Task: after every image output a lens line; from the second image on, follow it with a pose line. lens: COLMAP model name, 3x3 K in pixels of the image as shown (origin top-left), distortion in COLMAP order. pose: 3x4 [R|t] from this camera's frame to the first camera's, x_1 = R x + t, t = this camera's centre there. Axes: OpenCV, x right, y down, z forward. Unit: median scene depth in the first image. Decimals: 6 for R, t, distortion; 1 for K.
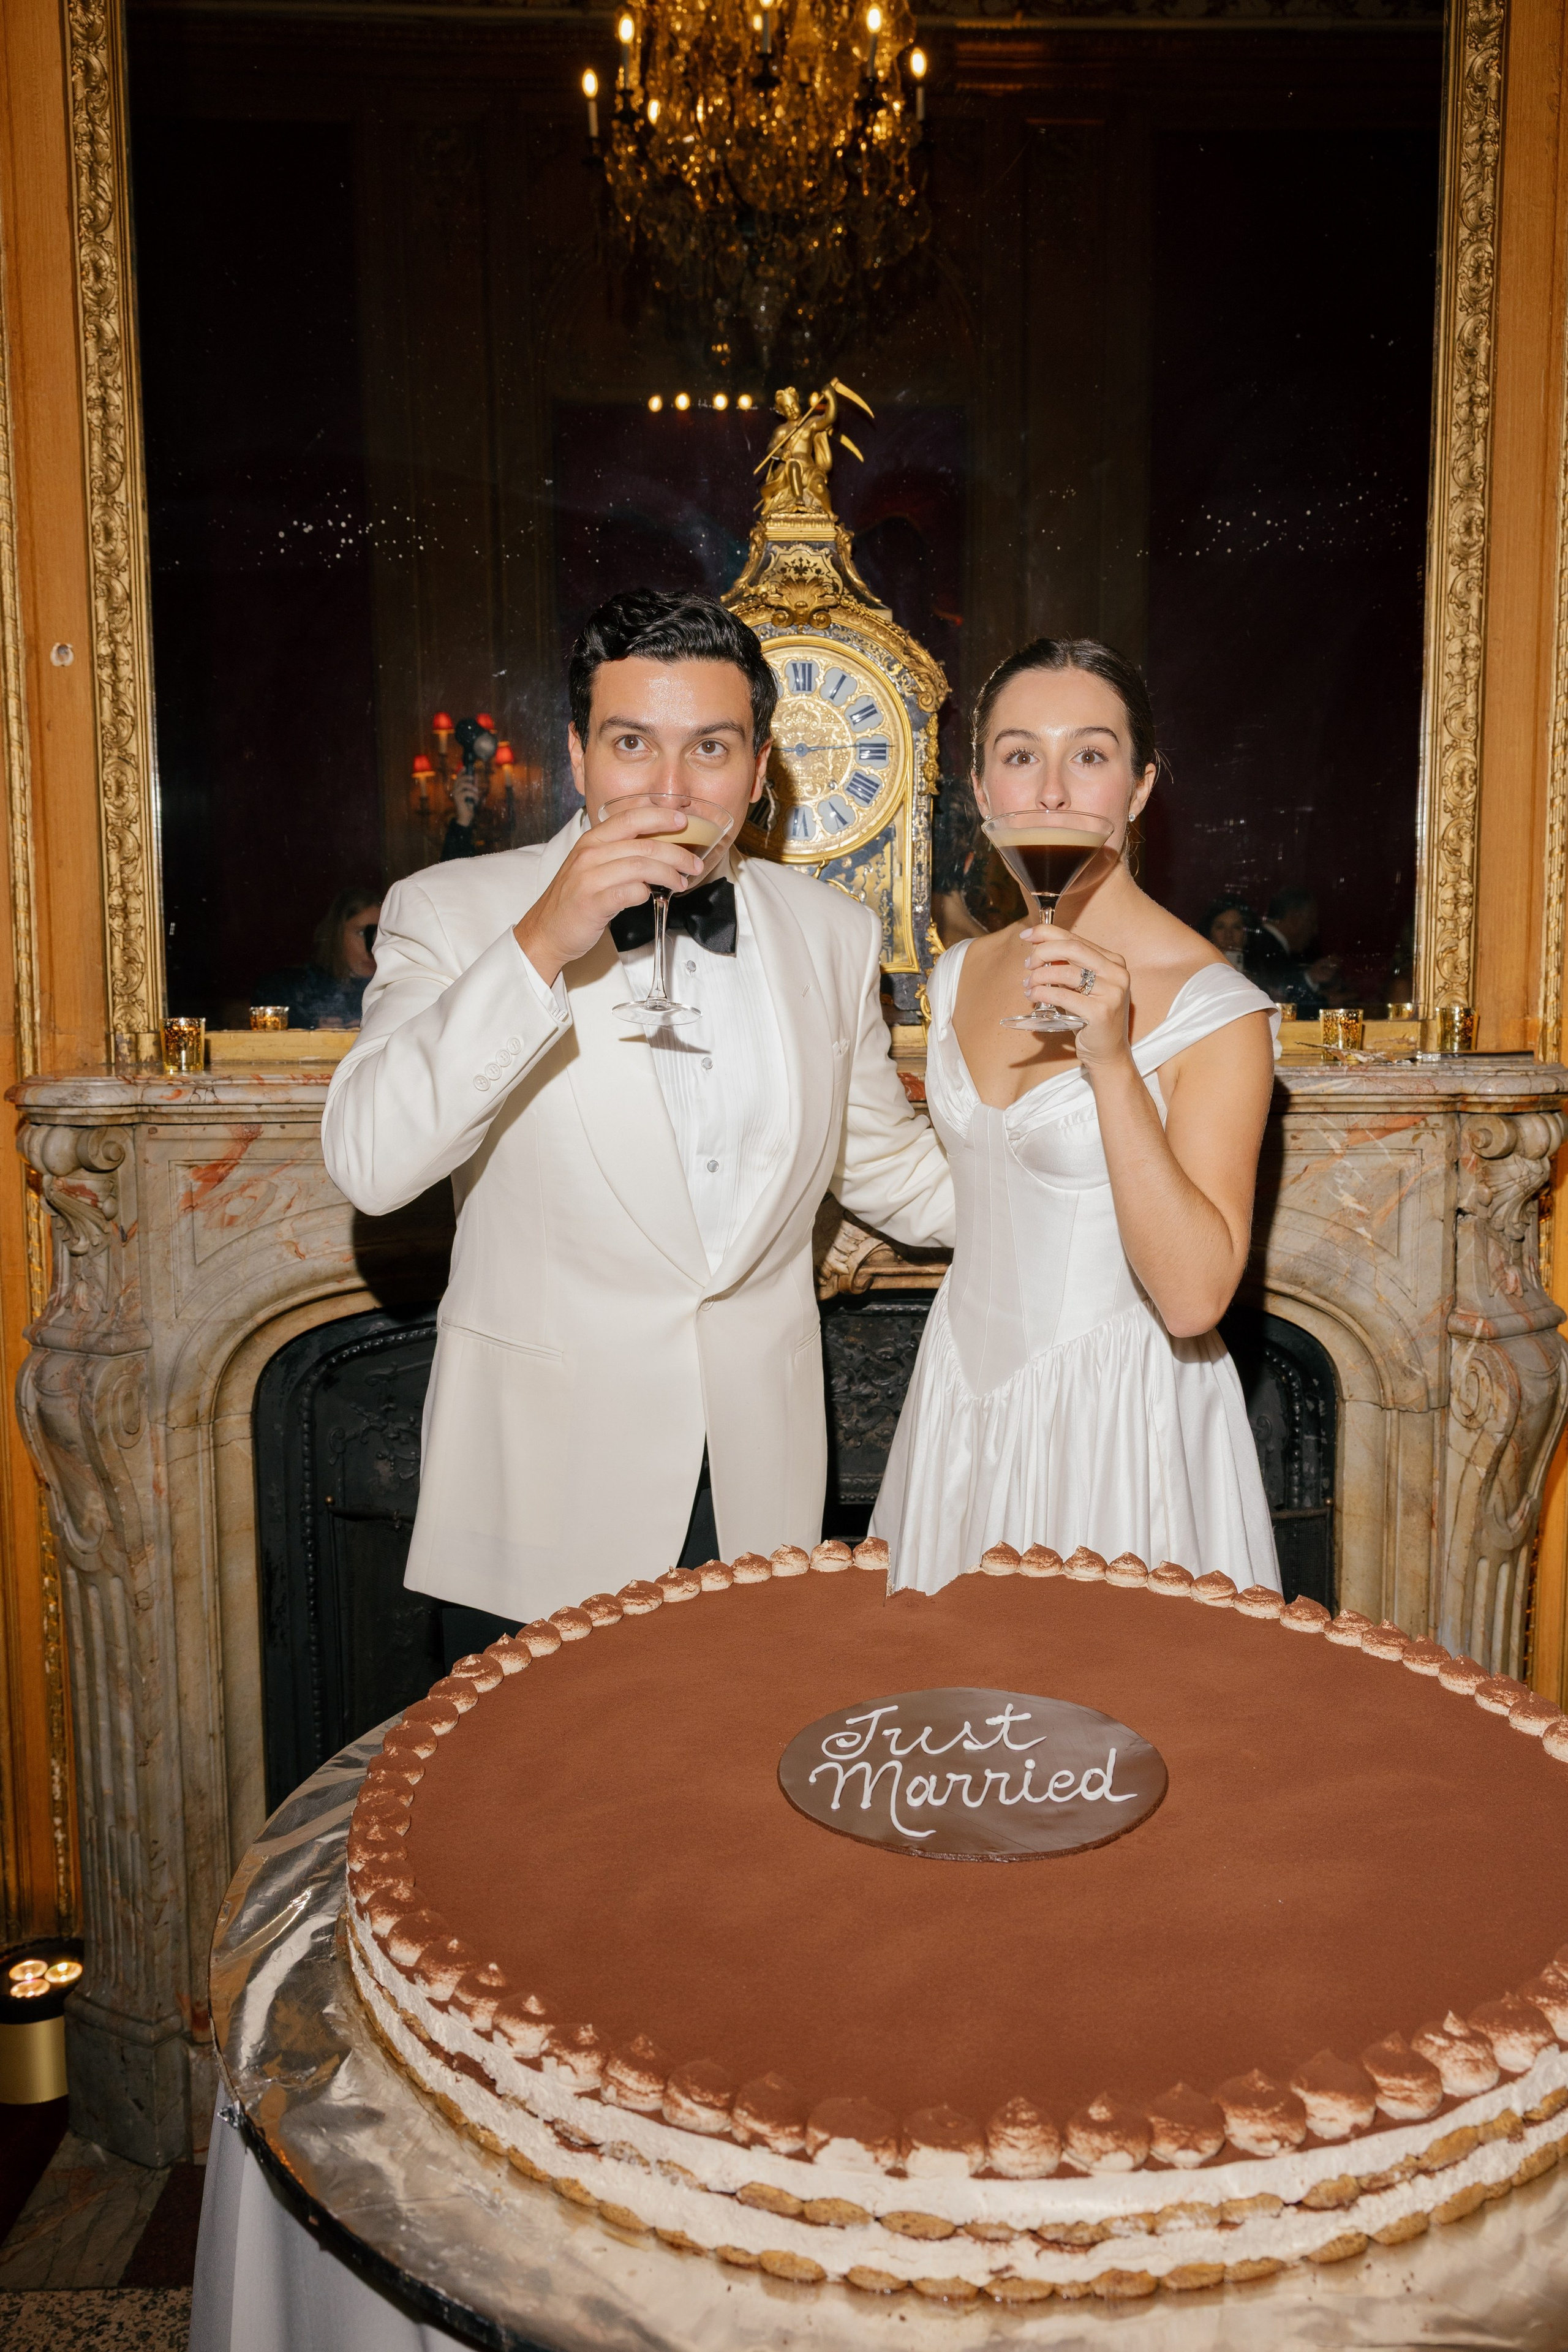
lens RADIAL K [[1941.4, 0, 786.0], [0, 1941.4, 1163.5], [0, 0, 1]] dist [-0.007730, 0.027615]
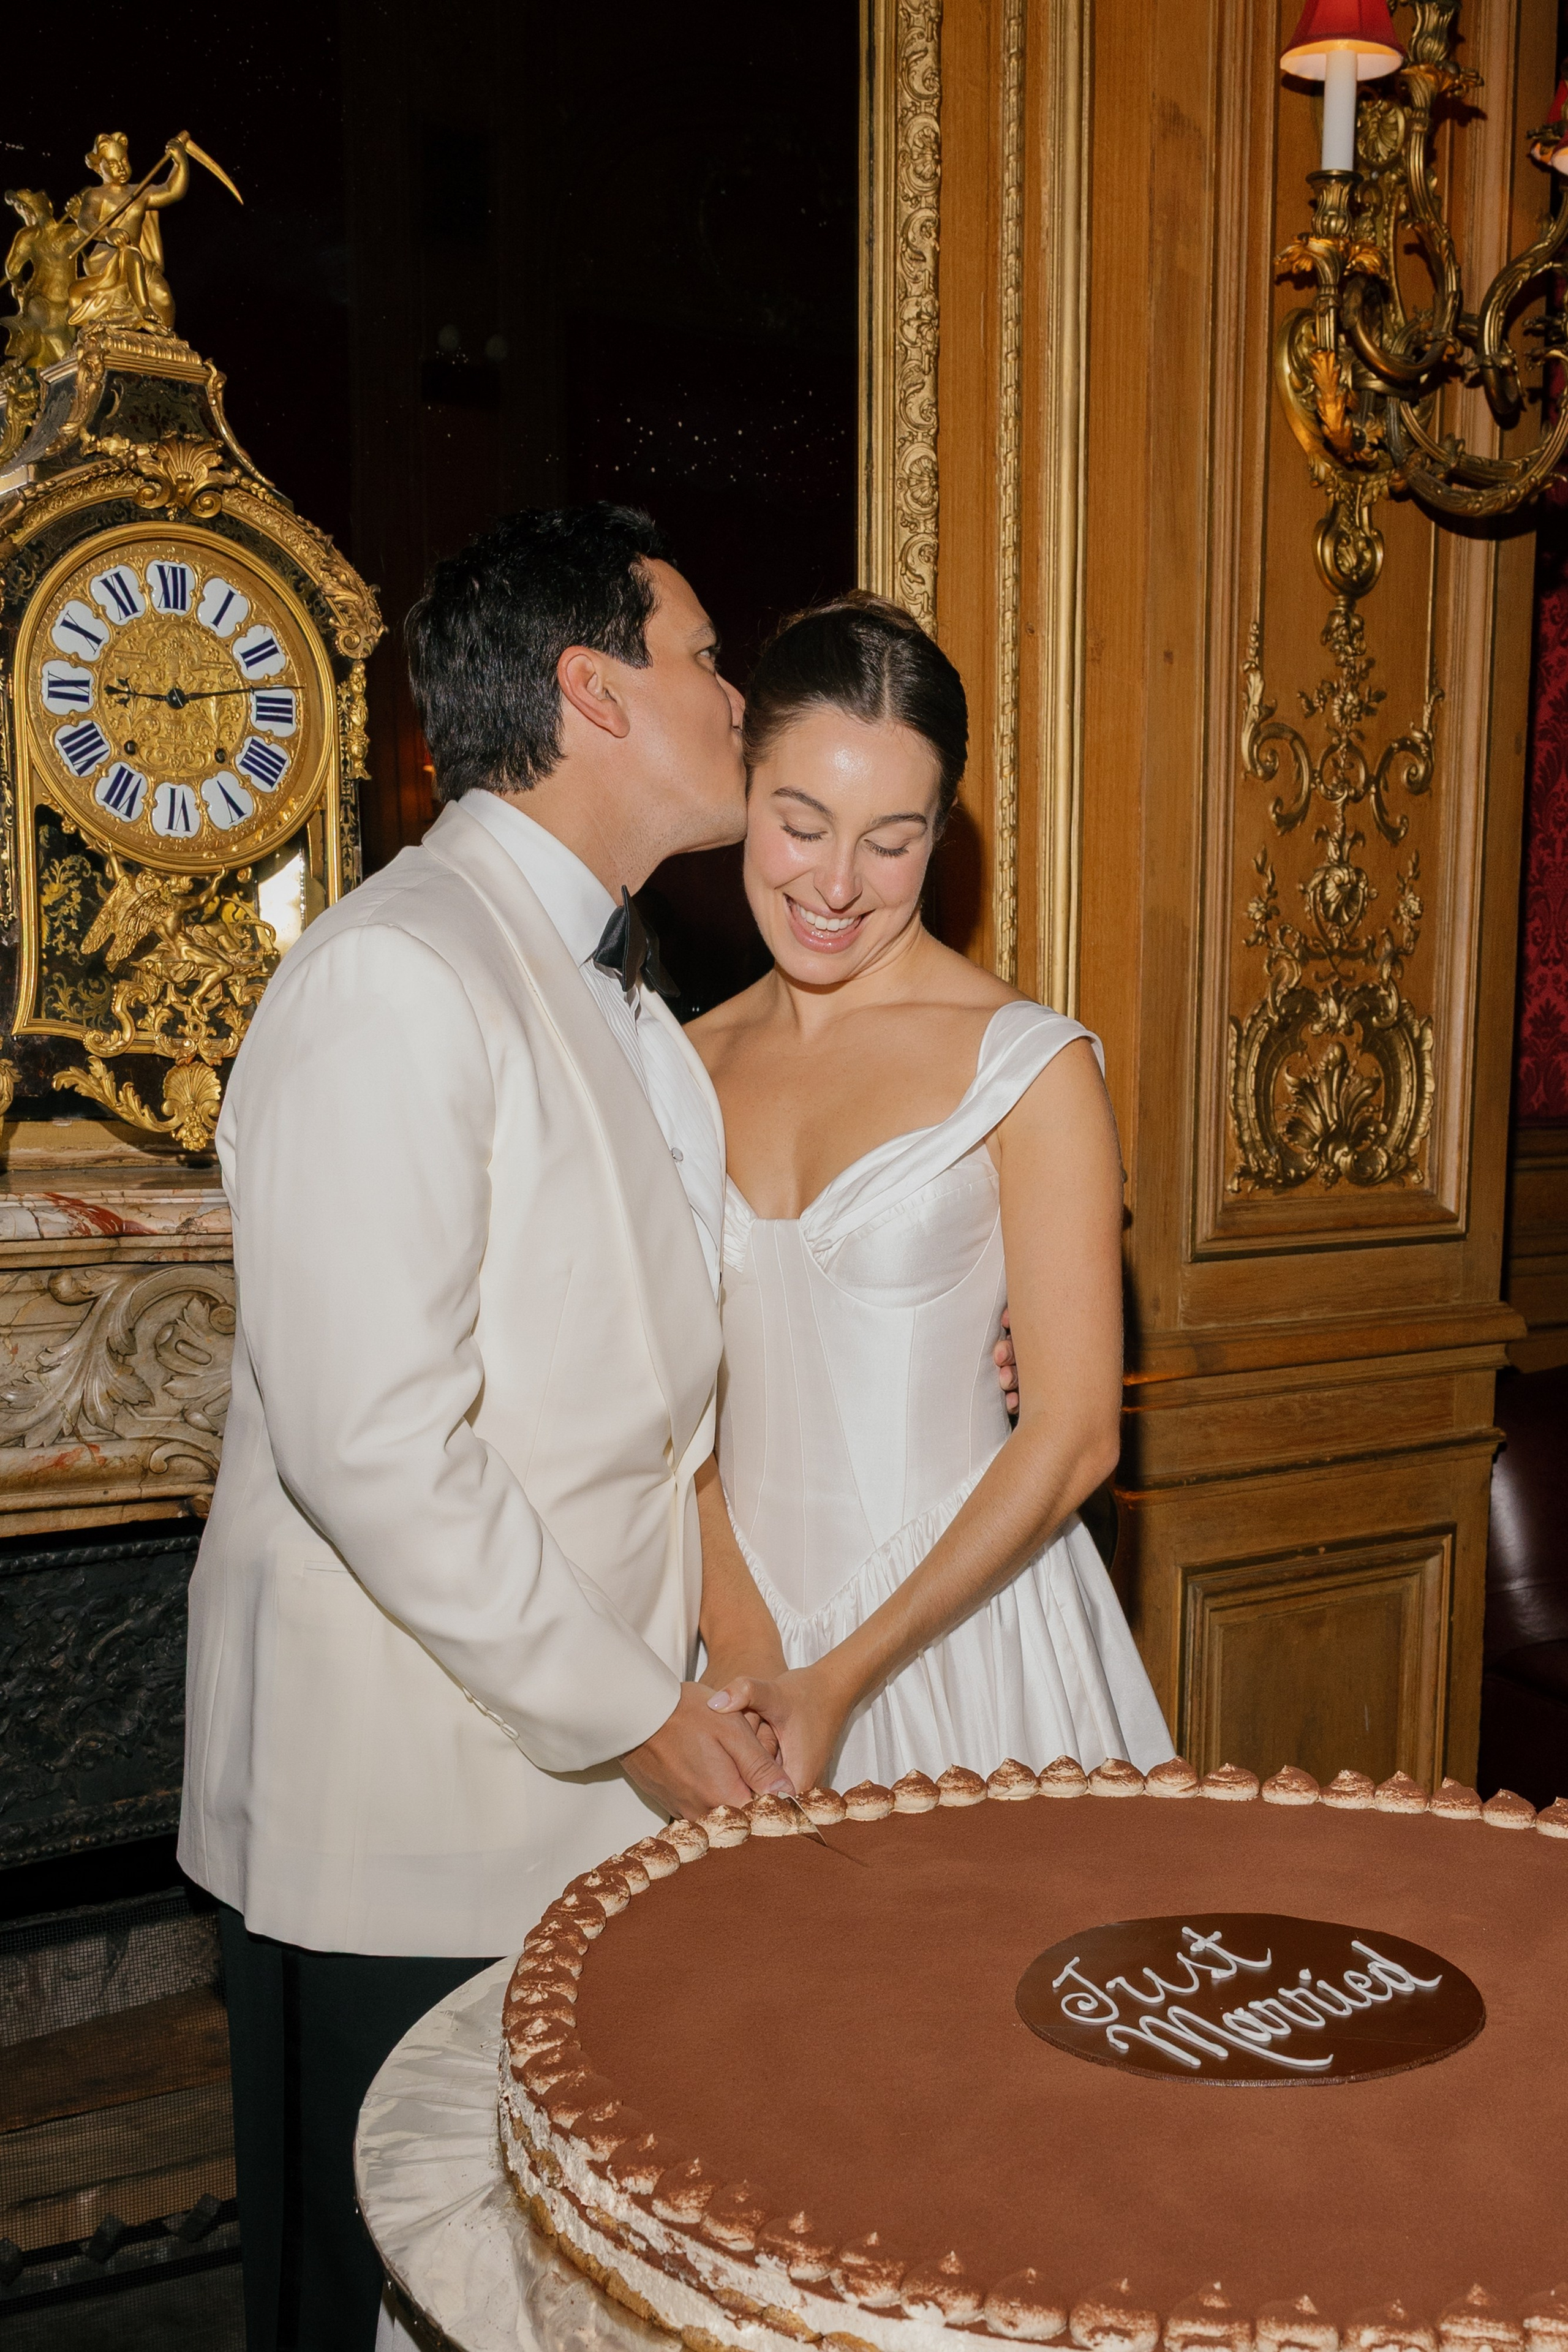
lens RADIAL K [[2814.0, 0, 932.2], [0, 2814.0, 1486.5], [0, 0, 1]] dist [0.012138, -0.004745]
pose [[0.789205, -0.093055, 0.607039, -0.416982], [0.059199, 0.995378, 0.075620, -0.003053], [-0.611270, -0.023744, 0.791066, 0.075649]]
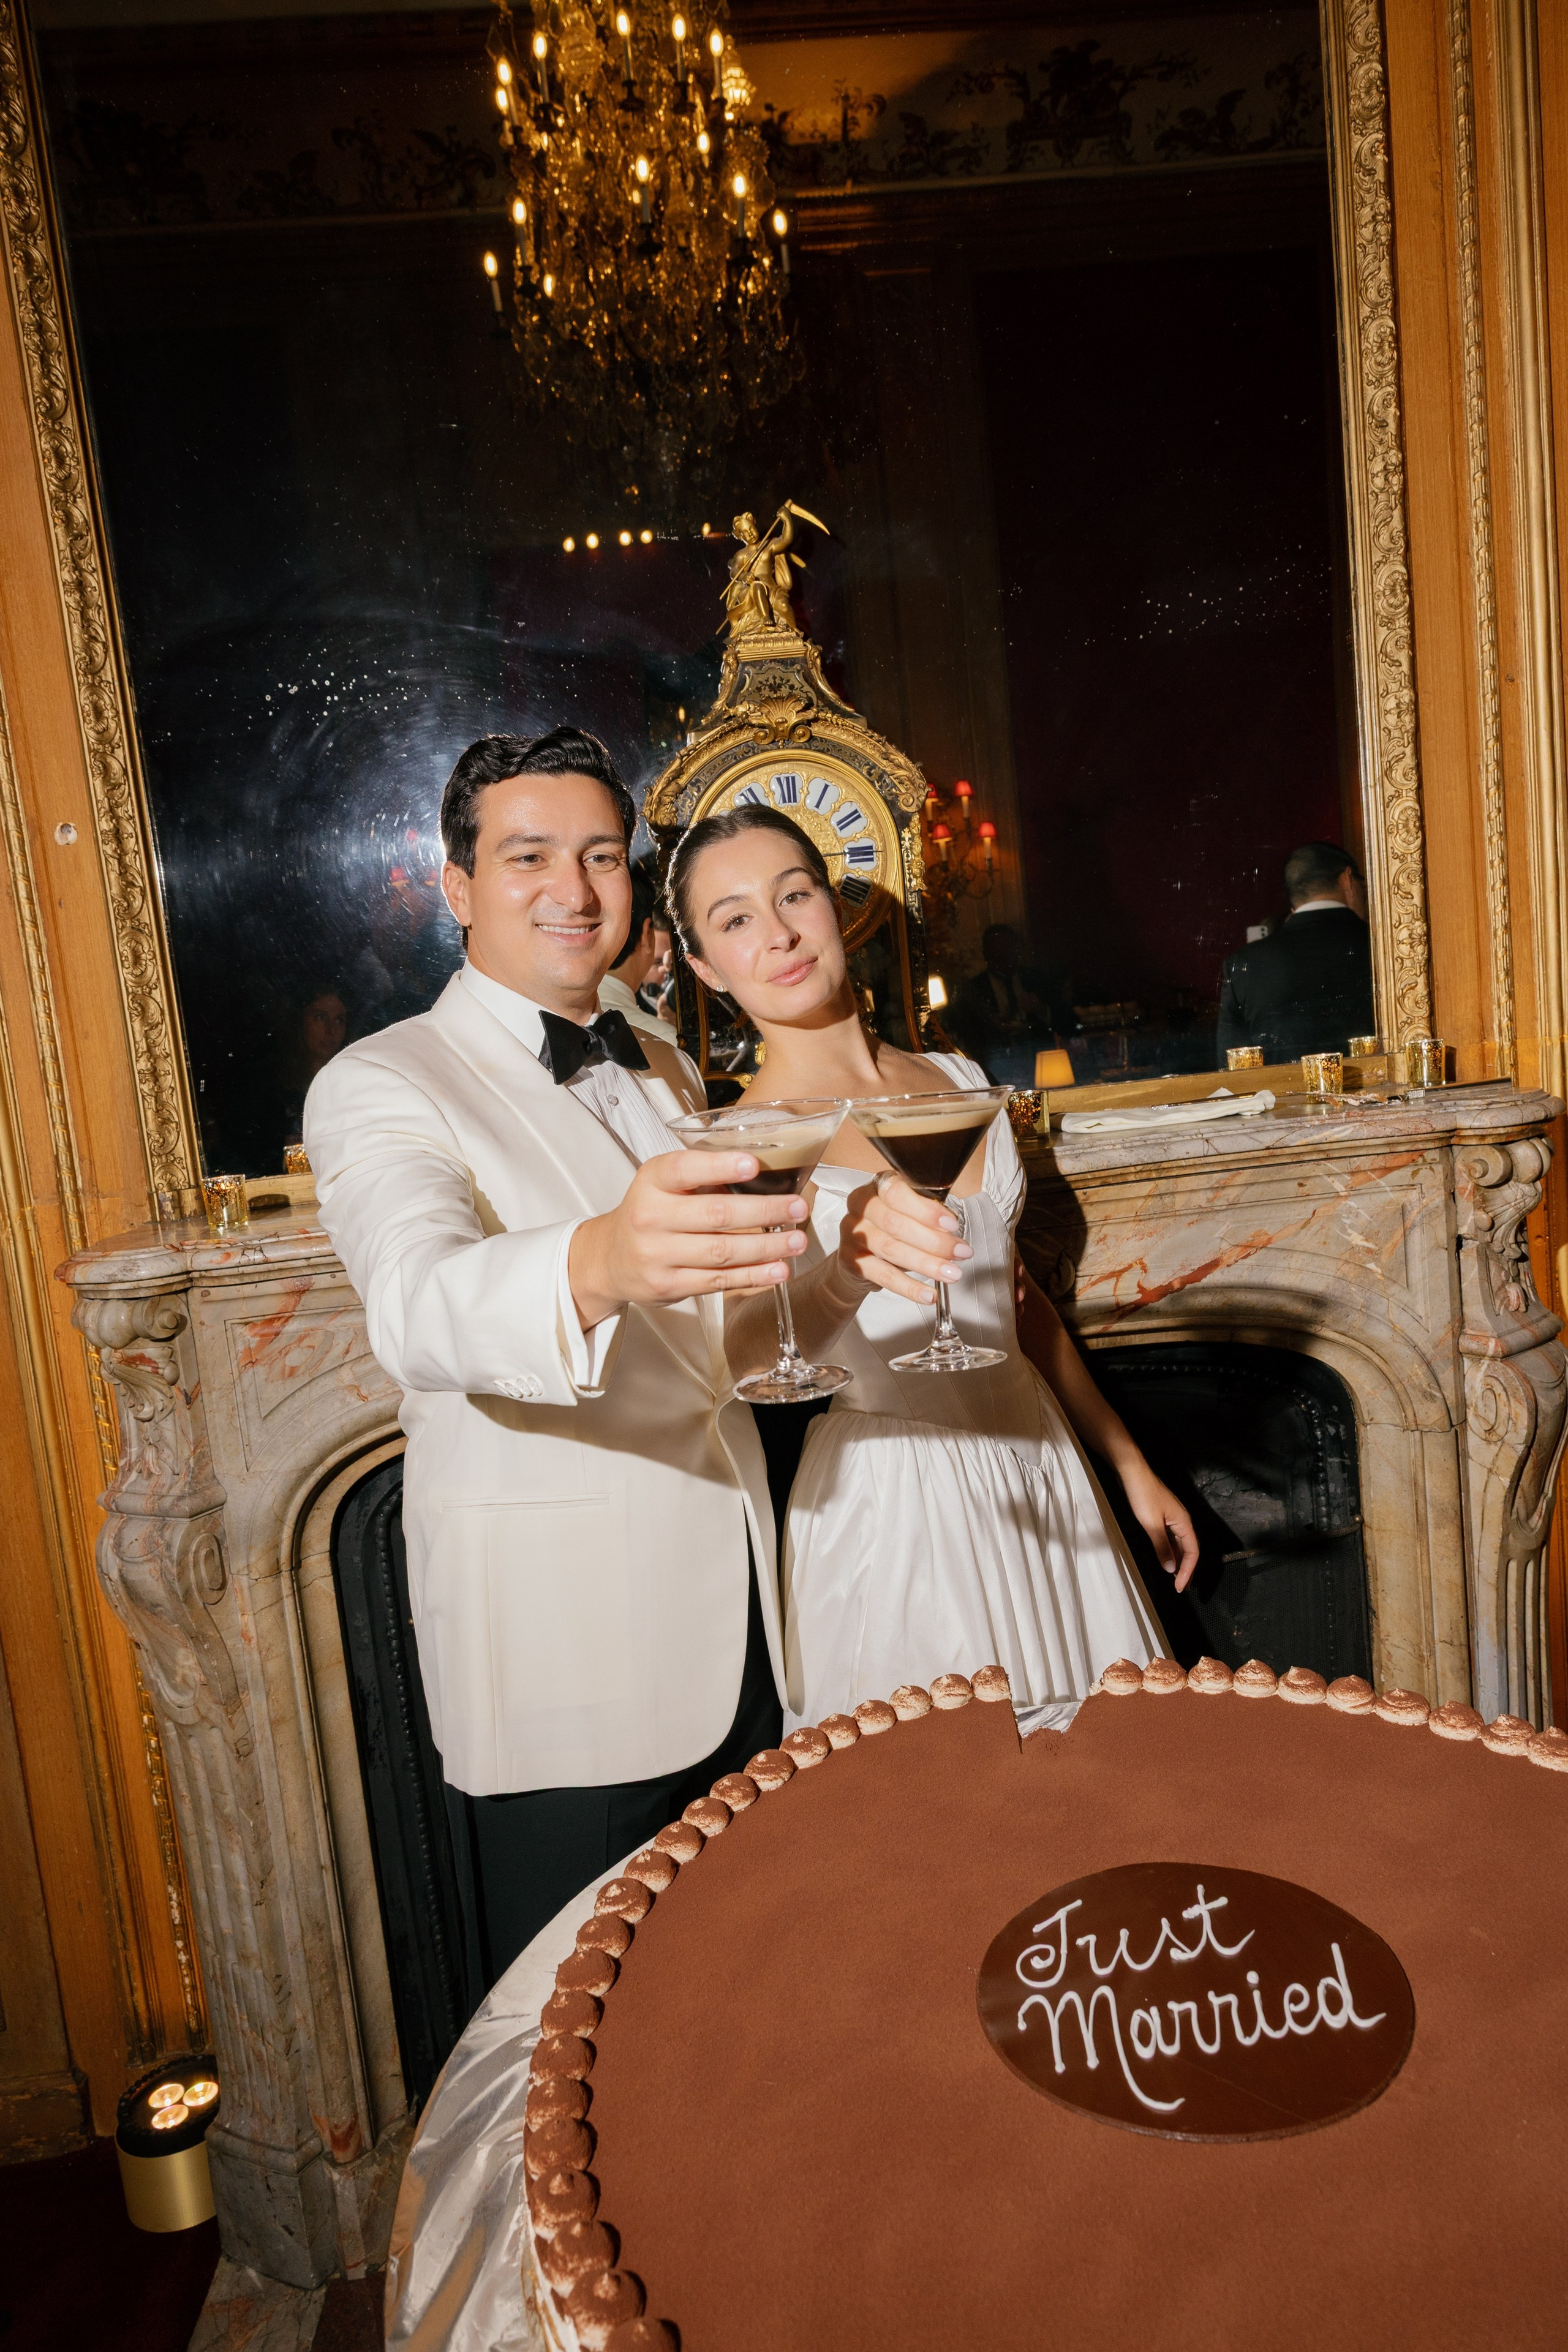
lens RADIAL K [[1595.0, 0, 784.0], [0, 1595.0, 1176.0], [0, 0, 1]] dist [0.014820, -0.001095]
pose [[0.994085, -0.101933, 0.037485, -0.048153], [0.101596, 0.994767, 0.010780, -0.055890], [-0.038388, -0.006908, 0.999239, 0.145934]]
